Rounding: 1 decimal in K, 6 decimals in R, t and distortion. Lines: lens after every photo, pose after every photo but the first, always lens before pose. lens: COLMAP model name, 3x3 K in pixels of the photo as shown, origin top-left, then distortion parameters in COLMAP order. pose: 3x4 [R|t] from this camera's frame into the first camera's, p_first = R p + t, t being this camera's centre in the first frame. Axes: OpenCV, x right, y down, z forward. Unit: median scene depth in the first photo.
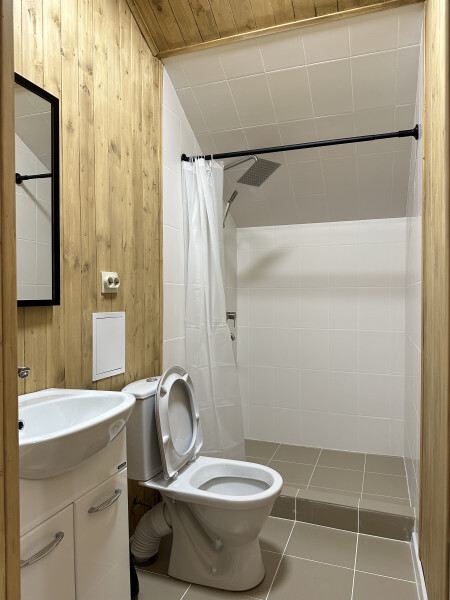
lens RADIAL K [[416.8, 0, 226.1], [0, 416.8, 298.5], [0, 0, 1]] dist [0.071820, -0.084512]
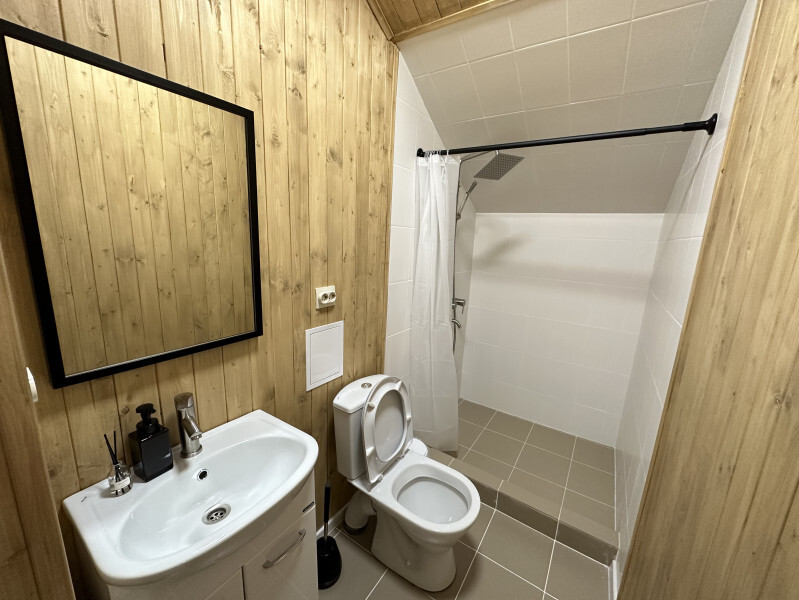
lens RADIAL K [[316.9, 0, 399.5], [0, 316.9, 300.4], [0, 0, 1]] dist [-0.003235, 0.000591]
pose [[0.970633, 0.091342, -0.222551, 0.061379], [-0.048337, 0.980296, 0.191530, -0.168441], [0.235661, -0.175147, 0.955922, 0.276687]]
